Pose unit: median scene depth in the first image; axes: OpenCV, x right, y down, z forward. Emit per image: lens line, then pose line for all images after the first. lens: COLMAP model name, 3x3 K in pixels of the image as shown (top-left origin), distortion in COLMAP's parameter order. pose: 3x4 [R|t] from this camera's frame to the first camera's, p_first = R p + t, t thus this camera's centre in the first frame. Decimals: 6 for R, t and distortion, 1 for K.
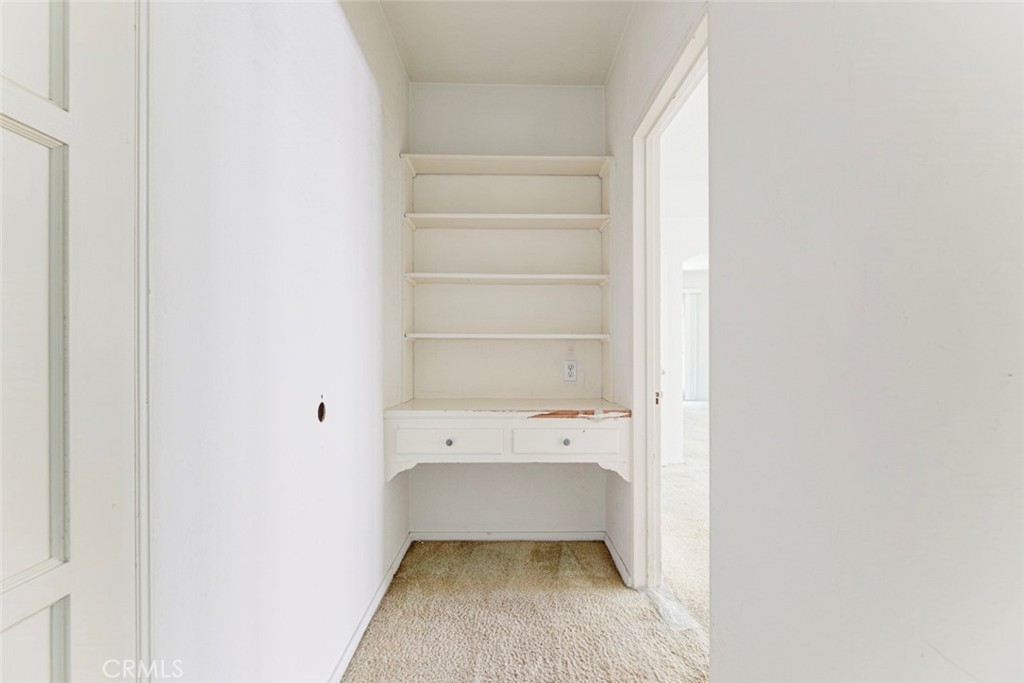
lens RADIAL K [[472.2, 0, 513.1], [0, 472.2, 343.6], [0, 0, 1]] dist [-0.000813, 0.001532]
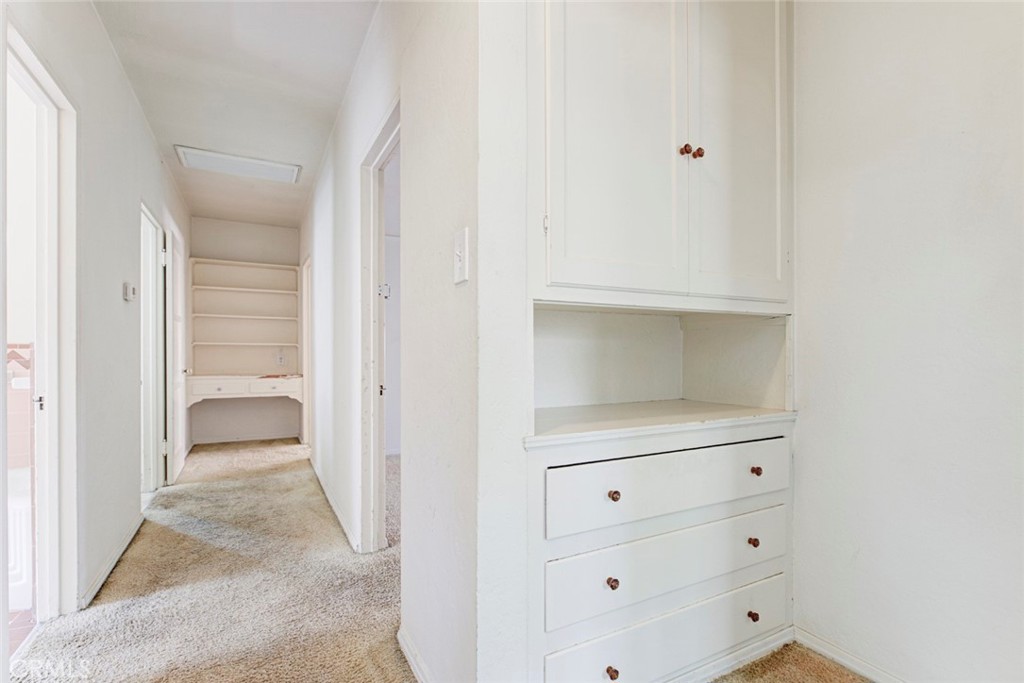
lens RADIAL K [[472.2, 0, 505.8], [0, 472.2, 344.7], [0, 0, 1]] dist [-0.000813, 0.001532]
pose [[0.875659, 0.007145, 0.482877, -0.020397], [-0.007846, 0.999969, -0.000569, -0.025251], [-0.482866, -0.003291, 0.875688, -1.723131]]
